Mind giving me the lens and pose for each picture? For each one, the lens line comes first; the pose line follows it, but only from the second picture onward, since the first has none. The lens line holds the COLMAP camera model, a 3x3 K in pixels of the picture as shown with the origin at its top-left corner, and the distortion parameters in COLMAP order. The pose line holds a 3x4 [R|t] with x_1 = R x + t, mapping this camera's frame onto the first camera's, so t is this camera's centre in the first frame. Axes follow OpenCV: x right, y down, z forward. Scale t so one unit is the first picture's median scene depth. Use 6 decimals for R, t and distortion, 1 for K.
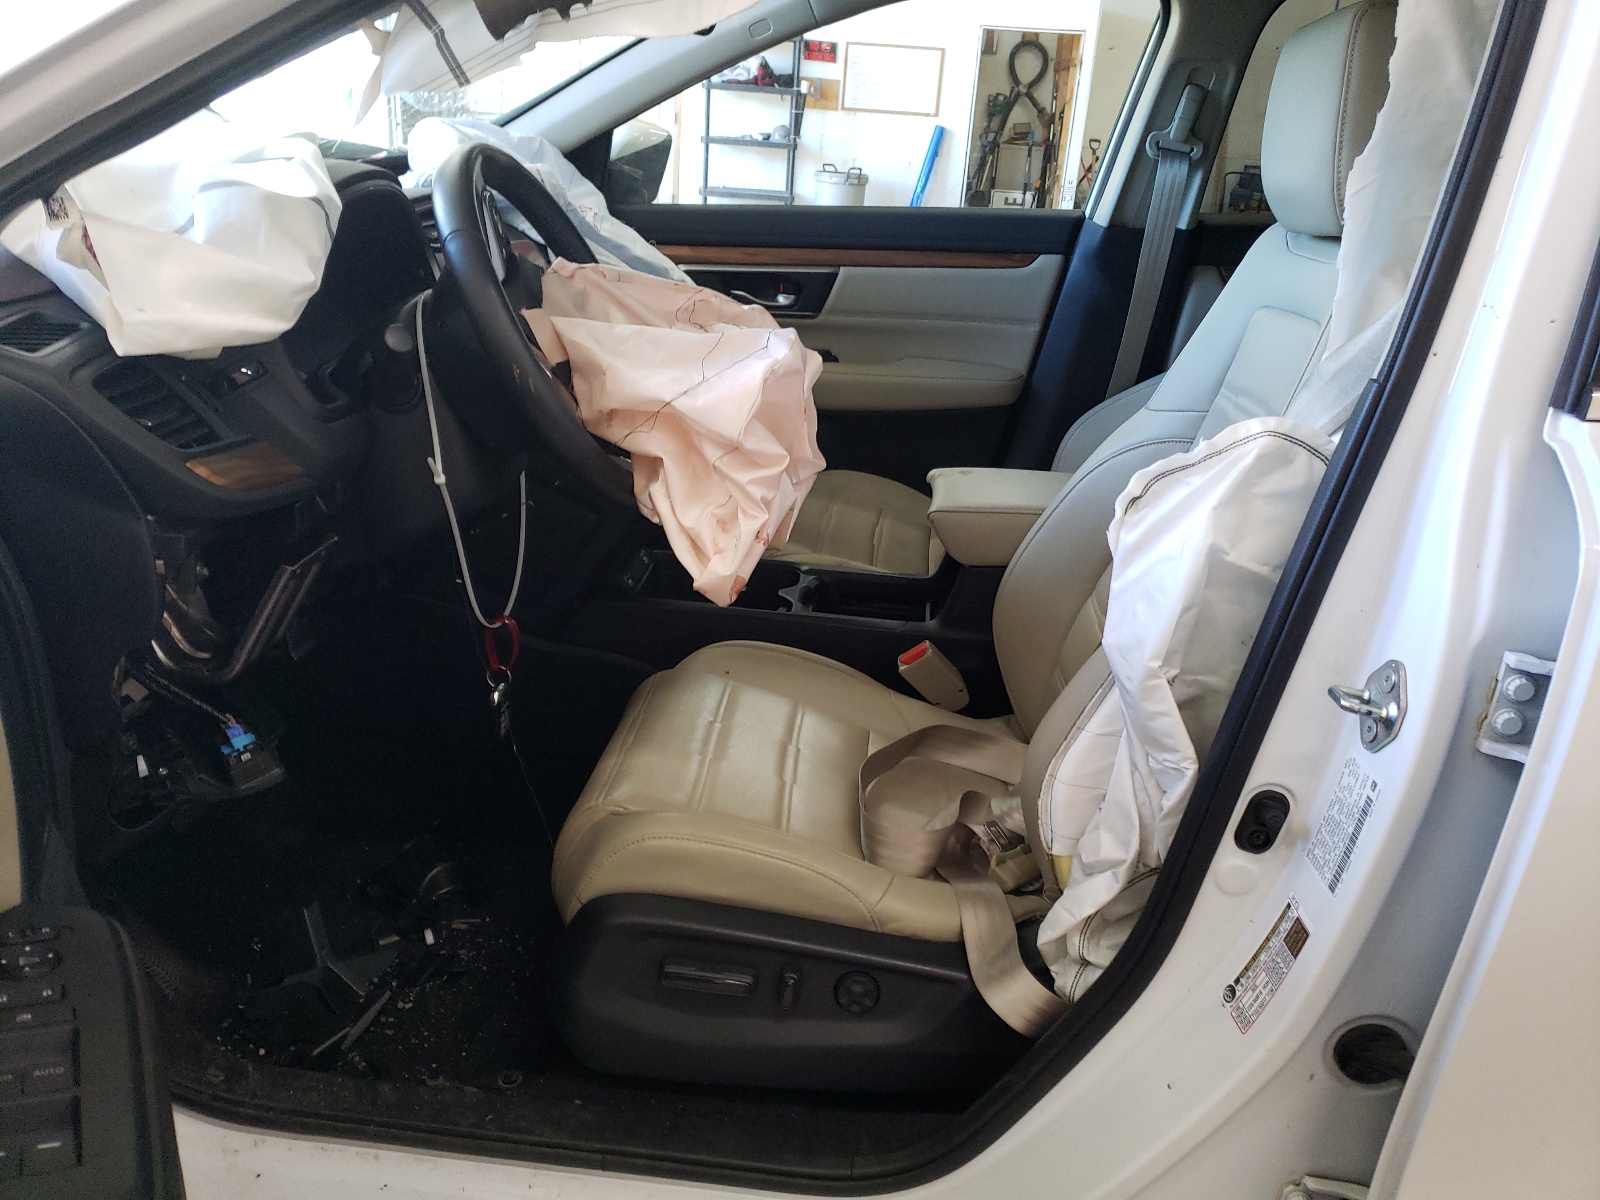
lens RADIAL K [[1208.3, 0, 800.0], [0, 1208.3, 600.0], [0, 0, 1]] dist [0.032689, -0.000433]
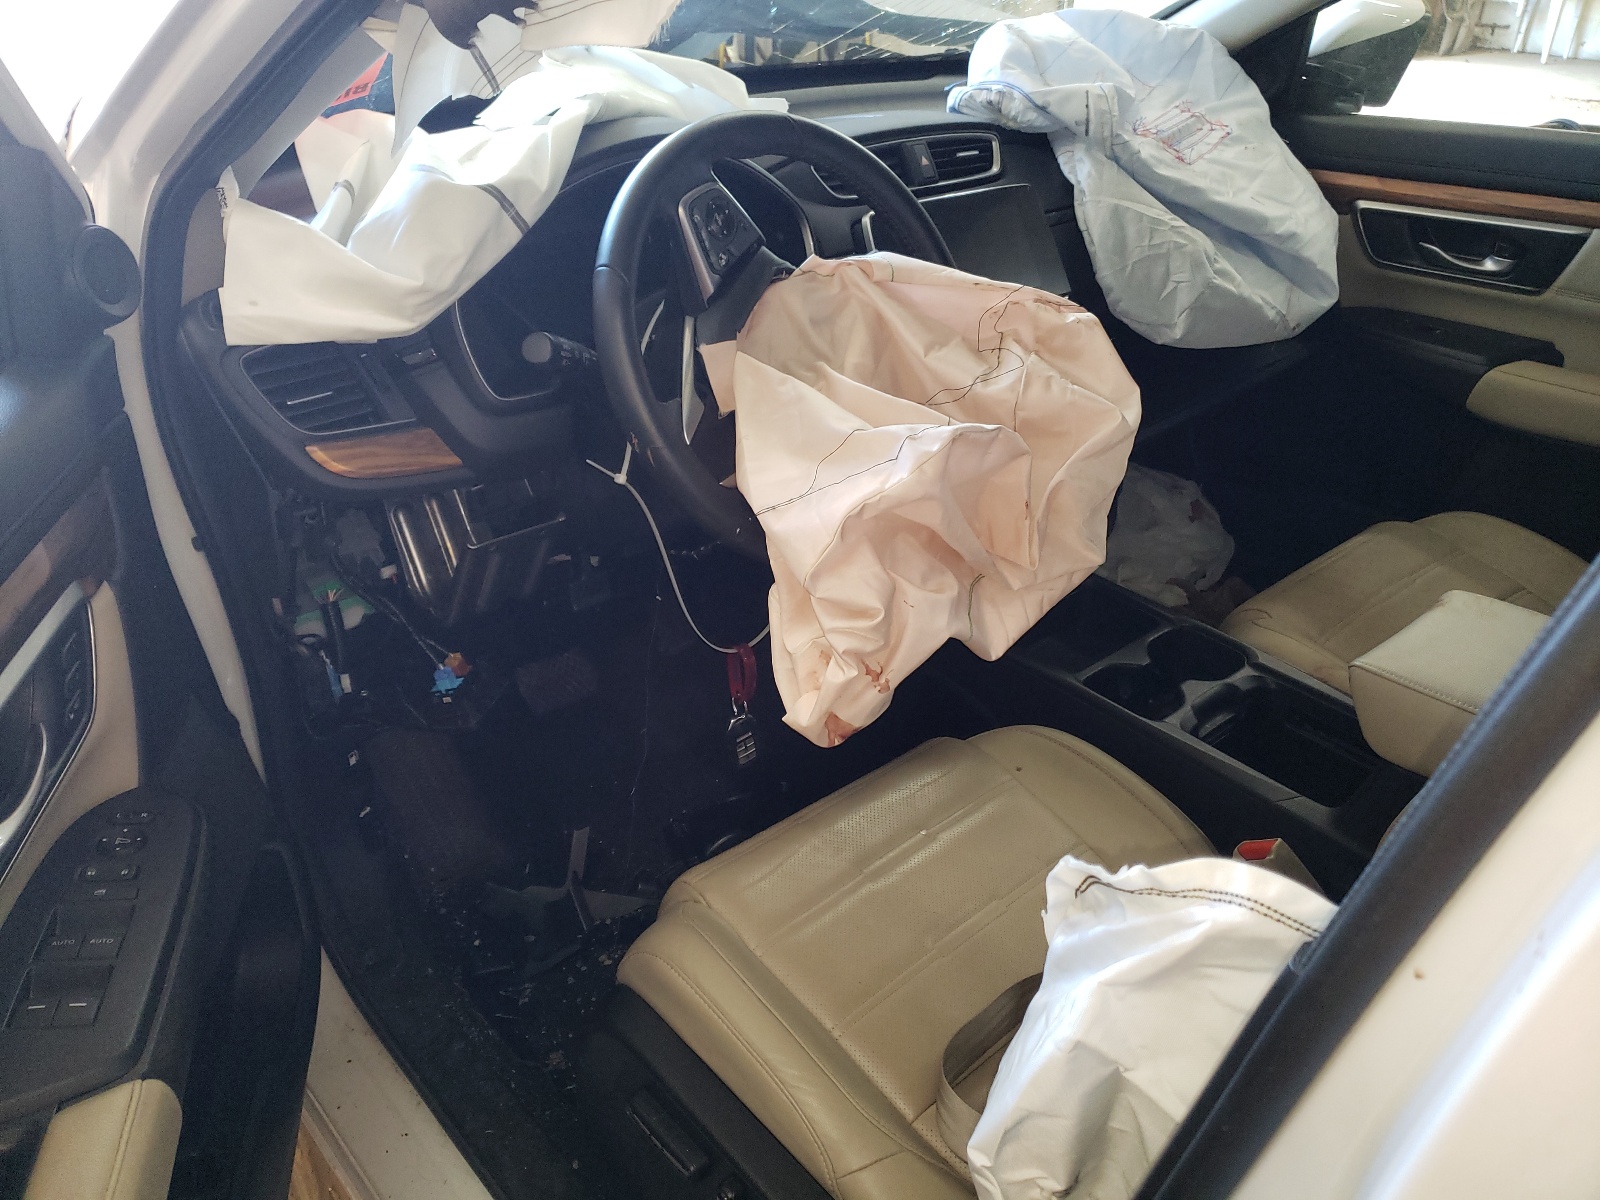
lens RADIAL K [[1232.5, 0, 800.0], [0, 1232.5, 600.0], [0, 0, 1]] dist [-0.007378, -0.003977]
pose [[0.732484, 0.304843, -0.608719, 0.449999], [-0.225519, 0.952310, 0.205540, -0.276711], [0.642346, -0.013277, 0.766299, 0.428372]]
